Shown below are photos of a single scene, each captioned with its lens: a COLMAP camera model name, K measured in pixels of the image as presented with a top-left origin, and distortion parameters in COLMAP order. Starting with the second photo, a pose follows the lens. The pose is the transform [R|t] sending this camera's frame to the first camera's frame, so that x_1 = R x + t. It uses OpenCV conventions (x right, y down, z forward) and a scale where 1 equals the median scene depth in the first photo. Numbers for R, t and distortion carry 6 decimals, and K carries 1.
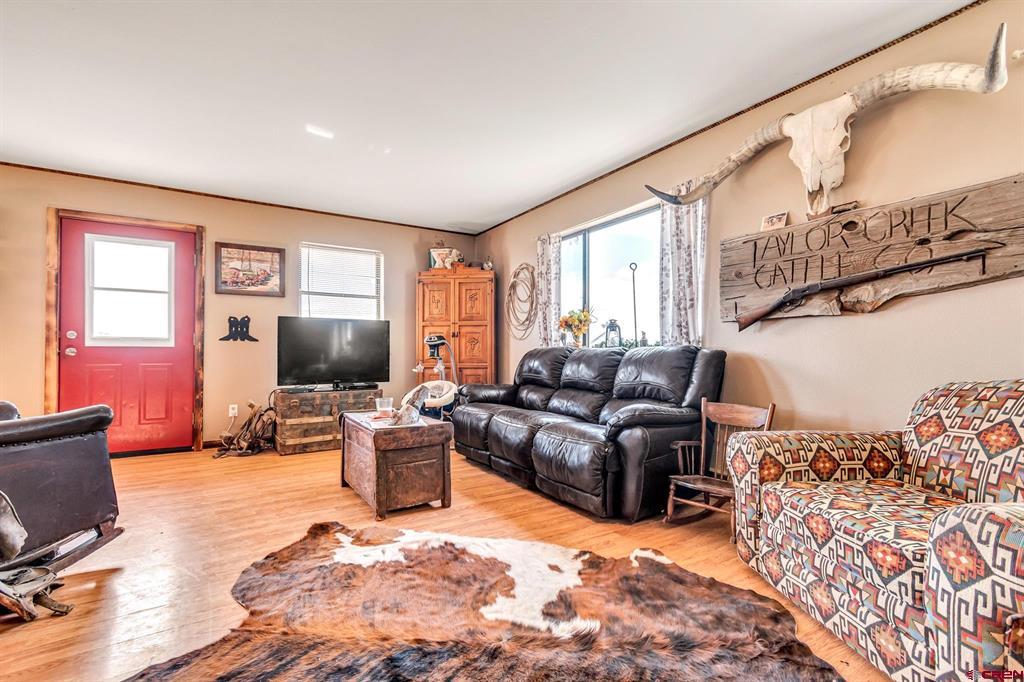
lens RADIAL K [[453.3, 0, 512.0], [0, 453.3, 341.0], [0, 0, 1]] dist [0.001984, -0.000111]
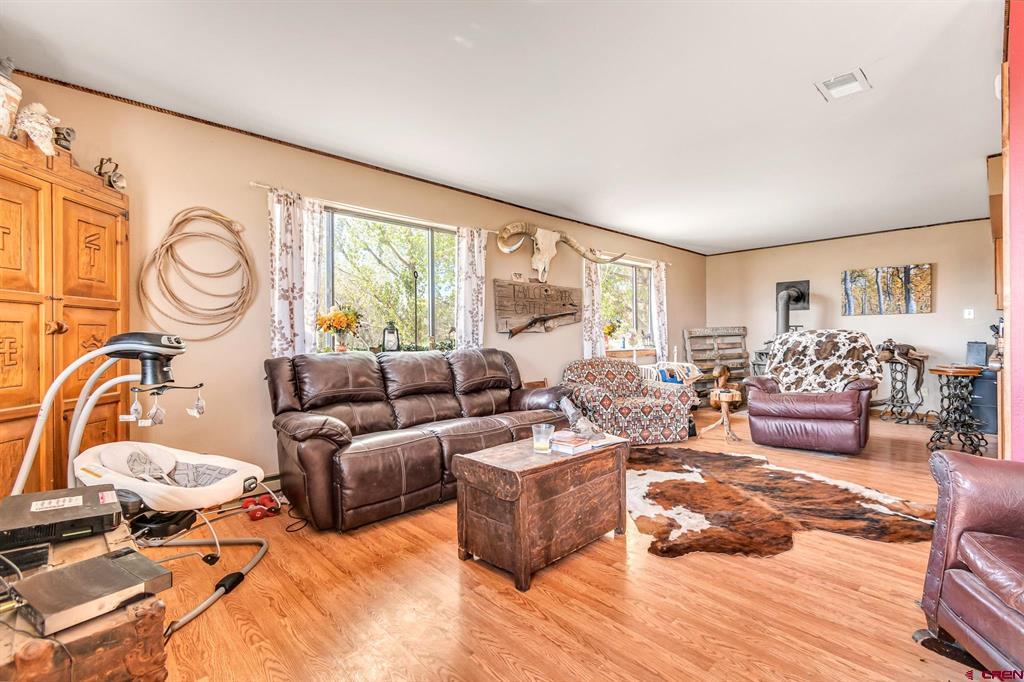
lens RADIAL K [[453.3, 0, 512.0], [0, 453.3, 341.0], [0, 0, 1]] dist [0.001984, -0.000111]
pose [[-0.186742, -0.005950, 0.982391, -0.725285], [-0.017576, 0.999842, 0.002715, -0.012978], [-0.982252, -0.016759, -0.186817, 0.849396]]
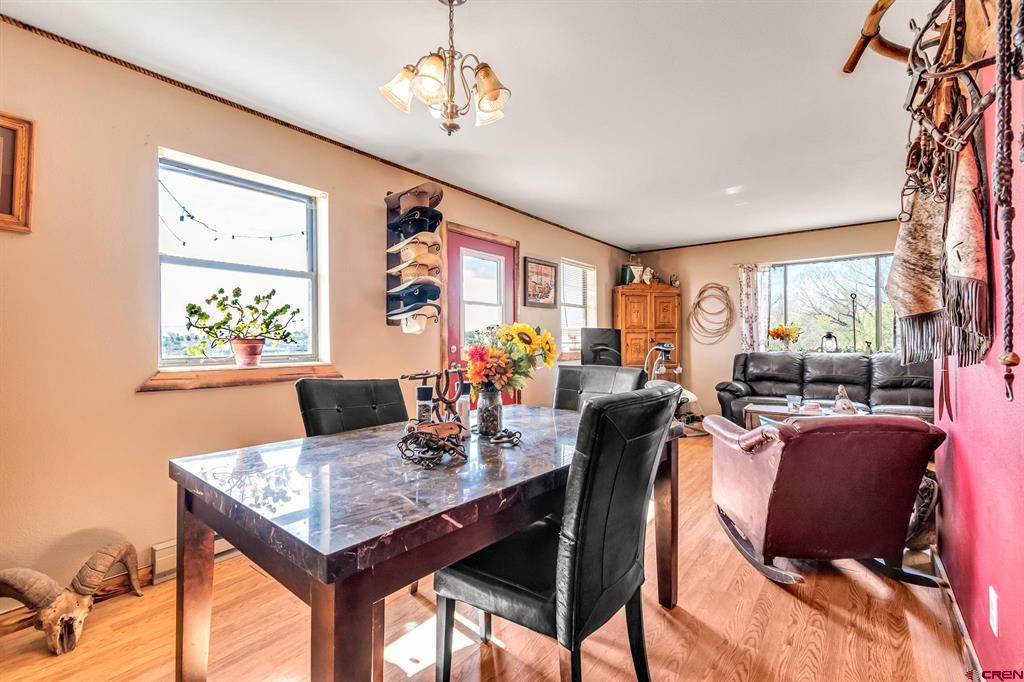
lens RADIAL K [[453.3, 0, 512.0], [0, 453.3, 341.0], [0, 0, 1]] dist [0.001984, -0.000111]
pose [[0.937029, -0.009783, 0.349115, -1.091856], [0.001821, 0.999731, 0.023129, -0.049484], [-0.349248, -0.021036, 0.936794, 0.023050]]
